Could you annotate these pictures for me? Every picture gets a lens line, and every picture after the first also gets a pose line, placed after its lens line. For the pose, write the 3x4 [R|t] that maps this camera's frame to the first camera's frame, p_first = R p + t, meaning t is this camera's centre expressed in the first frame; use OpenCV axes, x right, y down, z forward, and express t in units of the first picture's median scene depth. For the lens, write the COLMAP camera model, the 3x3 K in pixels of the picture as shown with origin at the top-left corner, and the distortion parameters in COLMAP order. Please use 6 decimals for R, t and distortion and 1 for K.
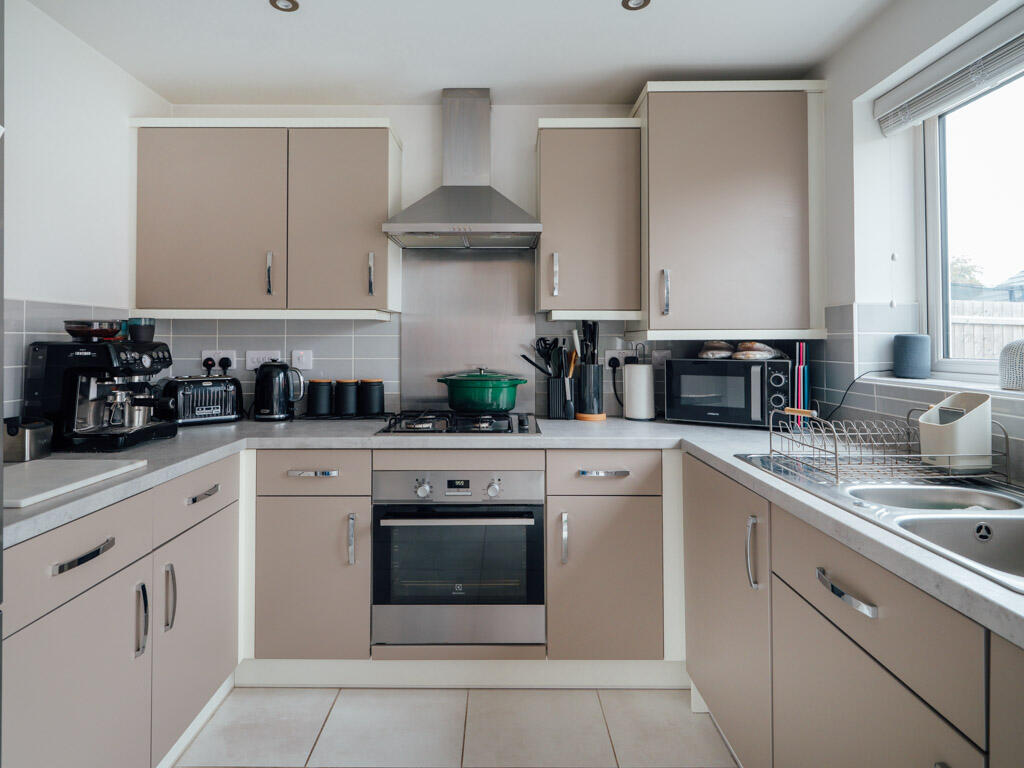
lens RADIAL K [[583.0, 0, 506.9], [0, 583.0, 332.0], [0, 0, 1]] dist [0.001123, -0.000369]
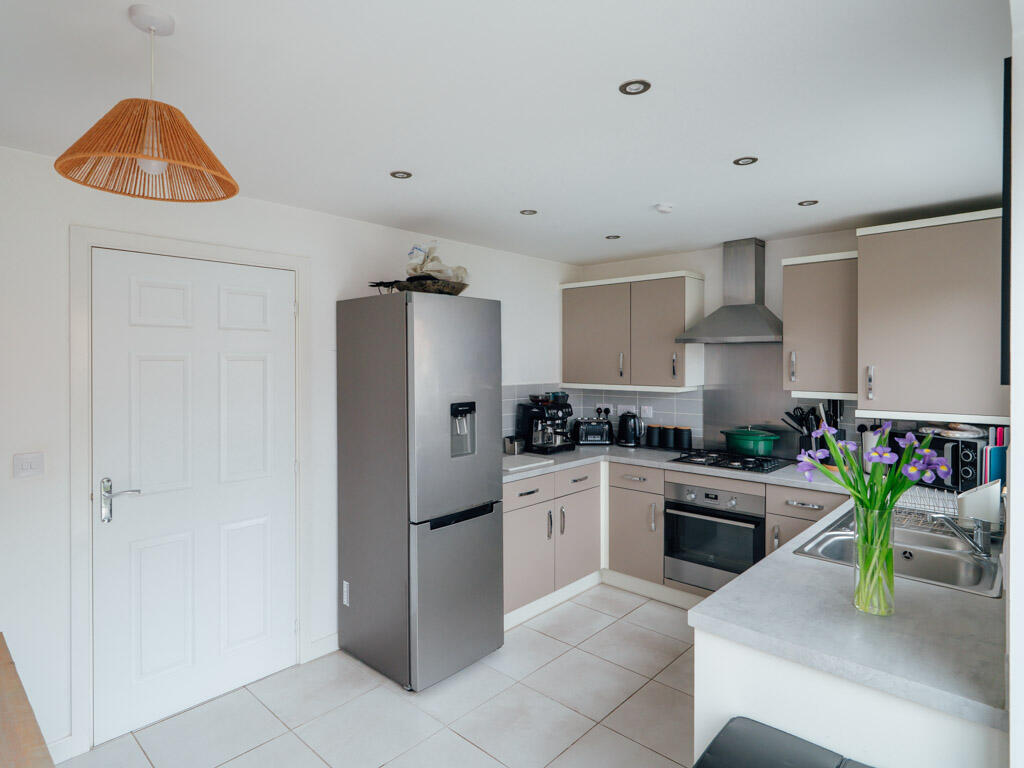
lens RADIAL K [[558.6, 0, 512.0], [0, 558.6, 384.0], [0, 0, 1]] dist [0.001919, 0.000488]
pose [[0.737616, 0.024702, -0.674769, 0.553870], [0.009489, 0.998853, 0.046939, -0.139155], [0.675154, -0.041026, 0.736535, -0.542201]]
